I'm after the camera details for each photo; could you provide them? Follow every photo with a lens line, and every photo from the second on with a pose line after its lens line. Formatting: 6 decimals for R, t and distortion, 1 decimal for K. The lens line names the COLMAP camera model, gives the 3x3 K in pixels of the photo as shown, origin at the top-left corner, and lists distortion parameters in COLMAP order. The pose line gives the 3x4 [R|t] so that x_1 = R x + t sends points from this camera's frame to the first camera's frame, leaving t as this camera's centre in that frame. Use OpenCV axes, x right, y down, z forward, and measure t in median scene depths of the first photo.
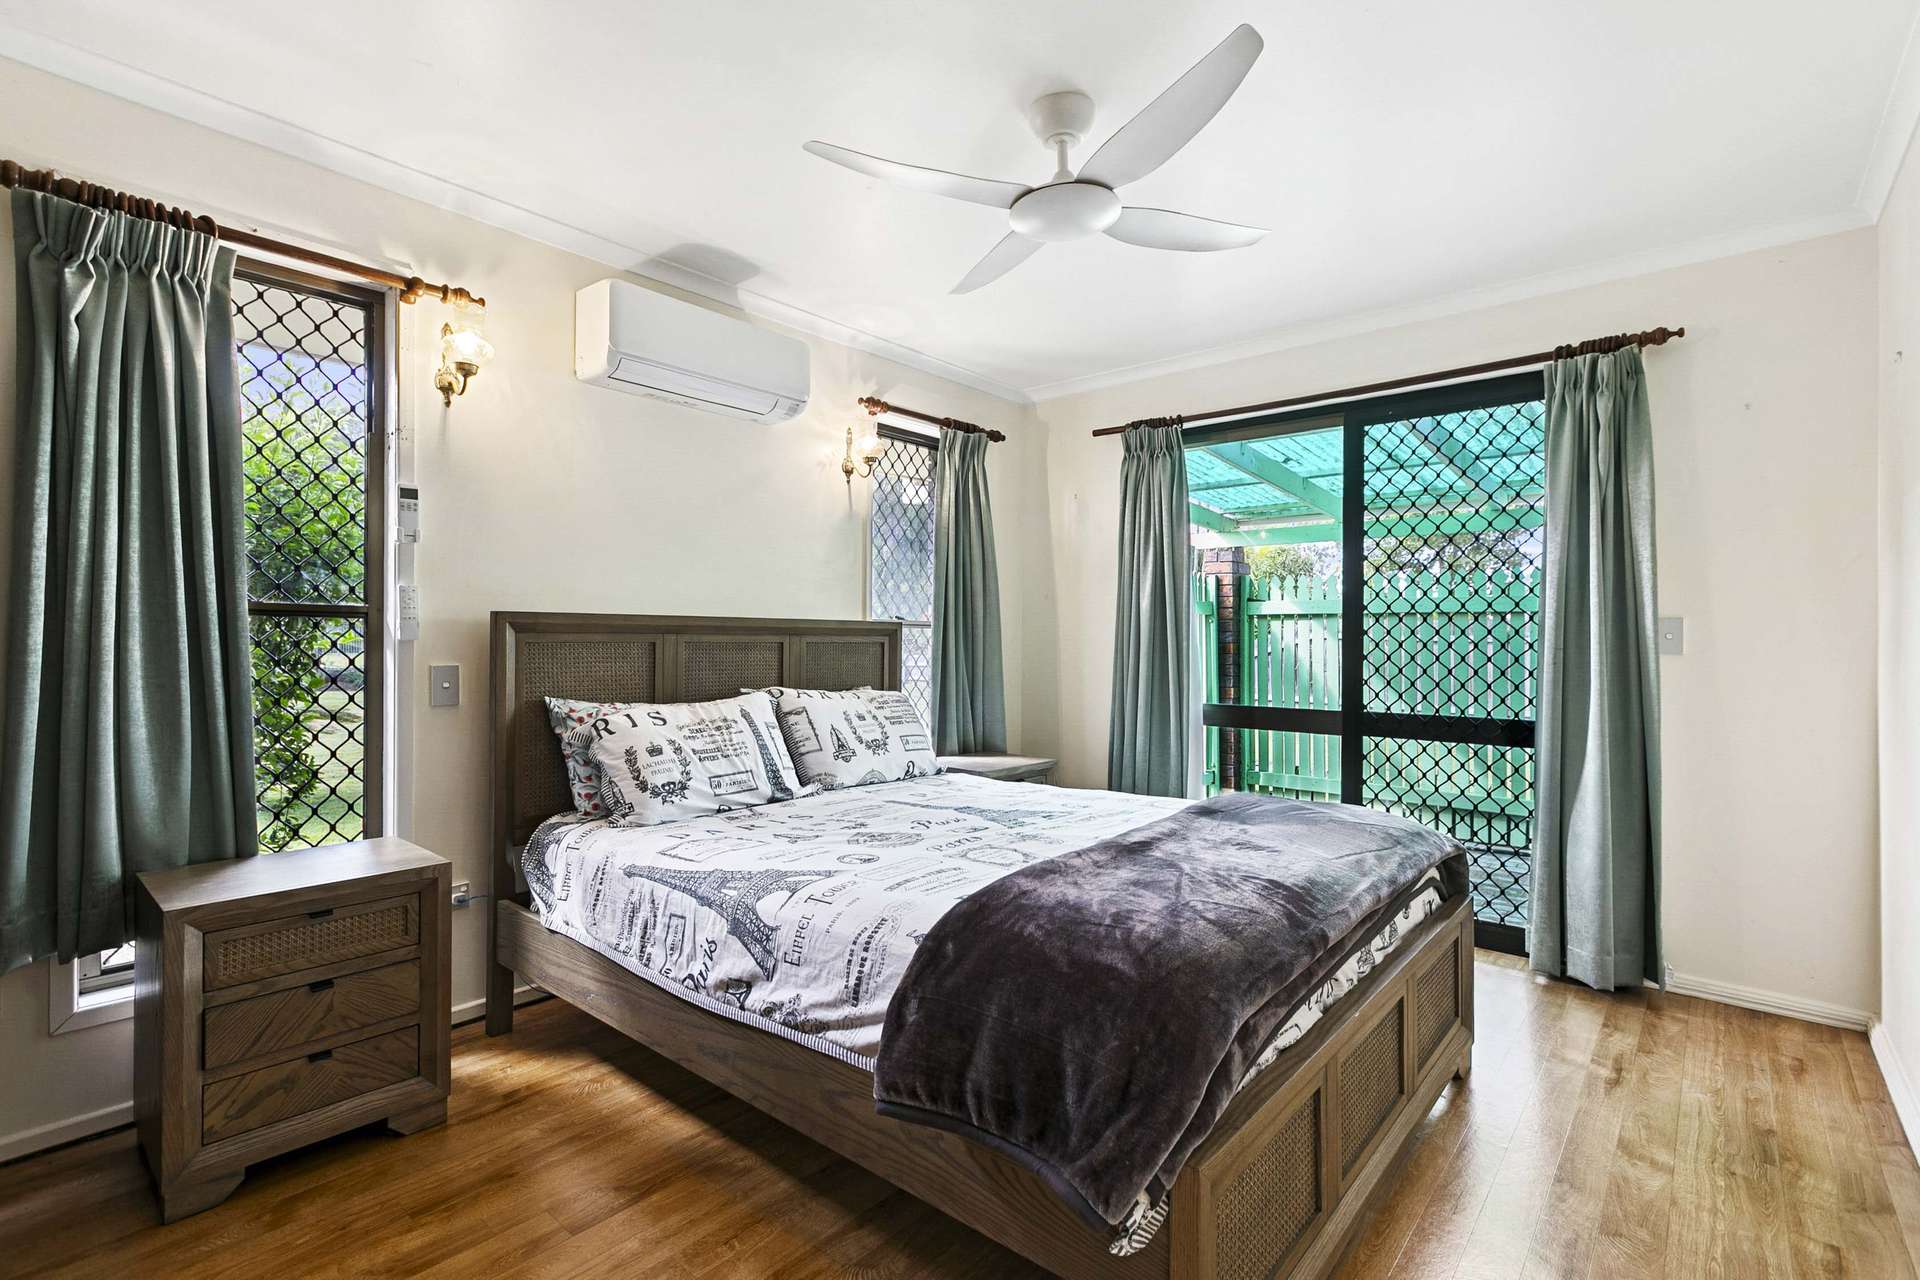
lens RADIAL K [[874.3, 0, 963.9], [0, 874.3, 632.0], [0, 0, 1]] dist [0.001177, 0.000098]
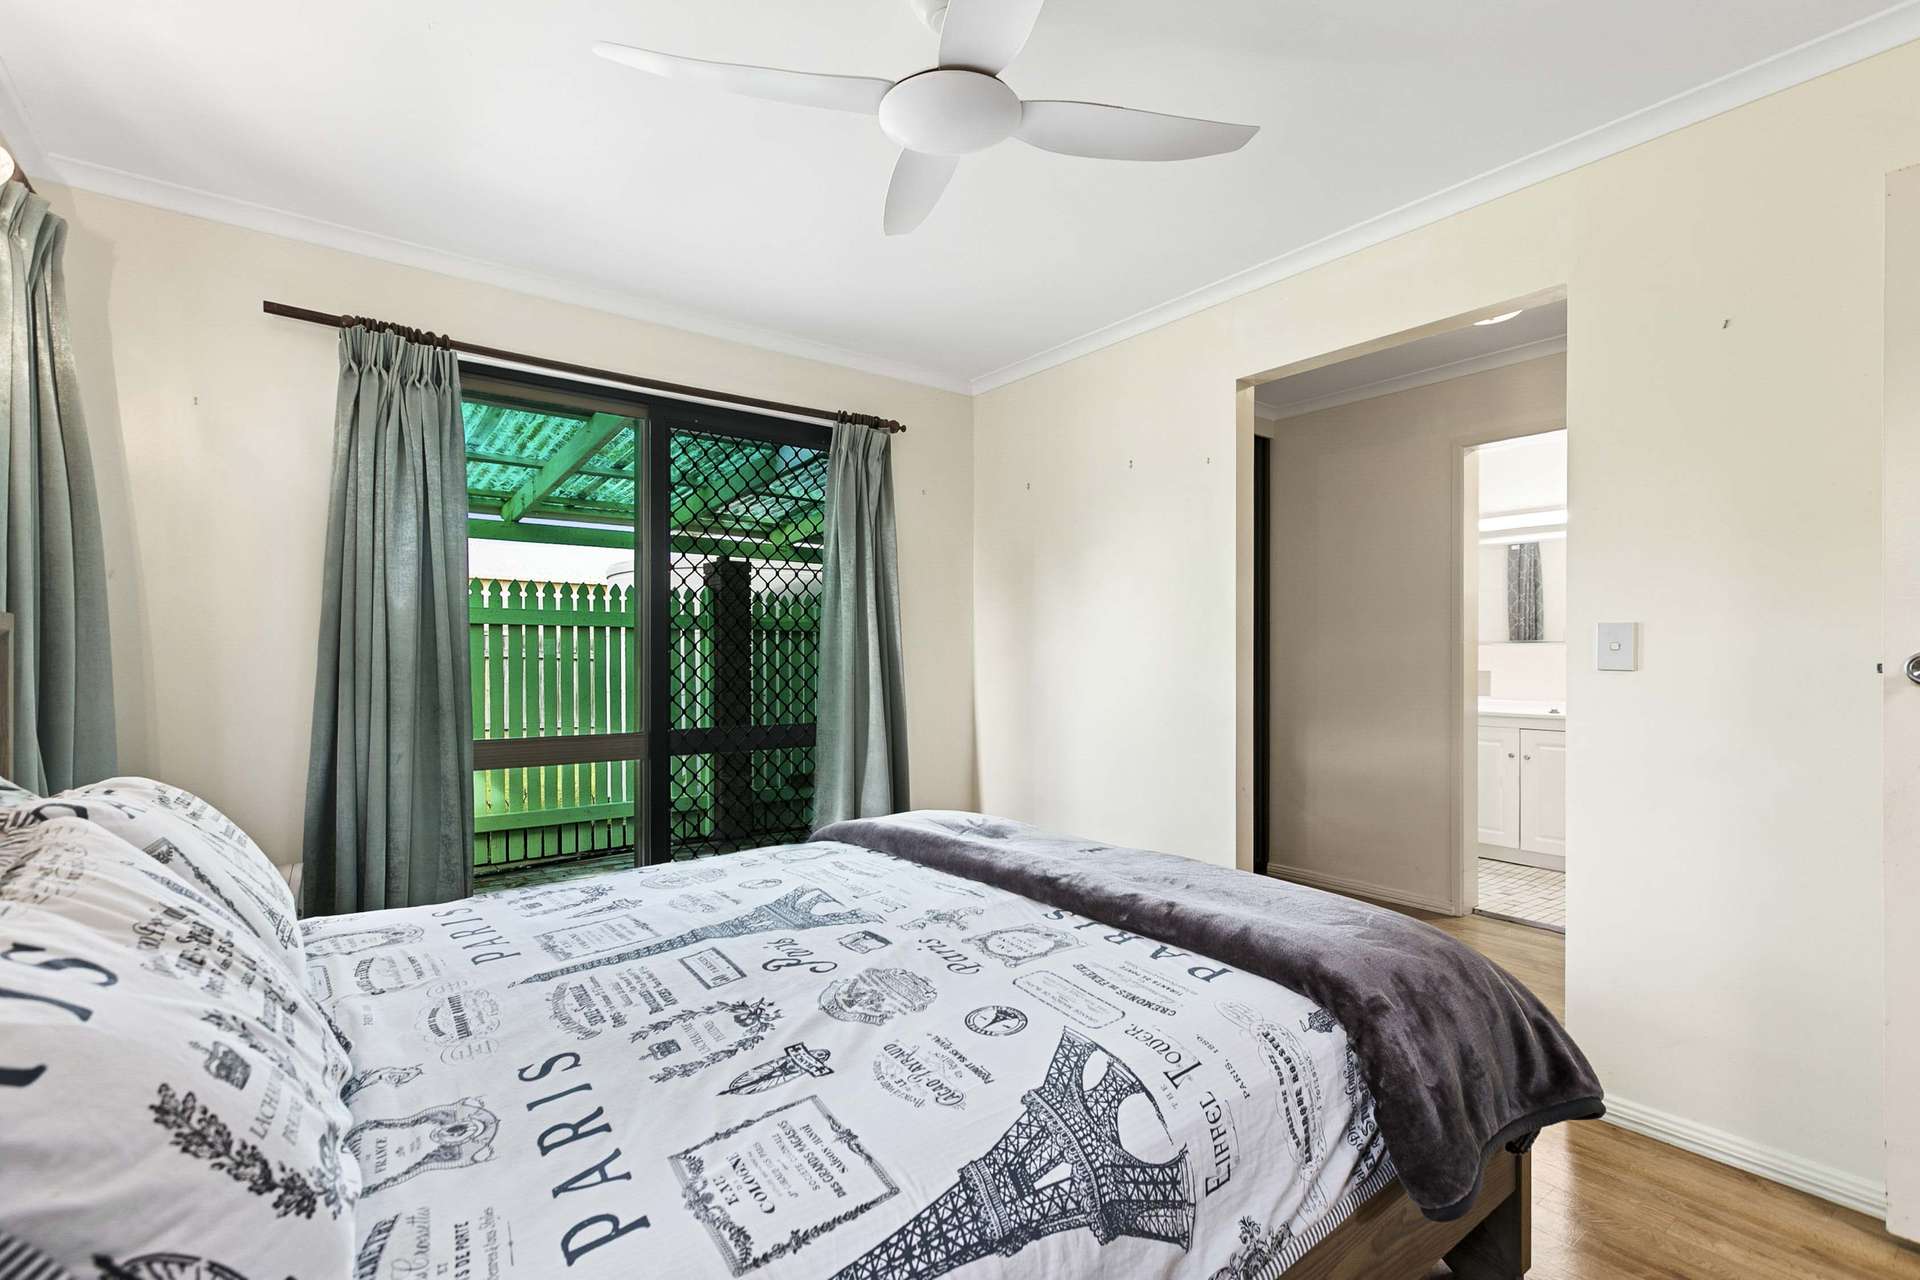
lens RADIAL K [[878.5, 0, 951.9], [0, 878.5, 646.7], [0, 0, 1]] dist [0.000980, 0.000043]
pose [[0.219073, 0.005201, 0.975695, -0.491031], [-0.010347, 0.999942, -0.003007, 0.001217], [-0.975654, -0.009437, 0.219114, 0.610732]]
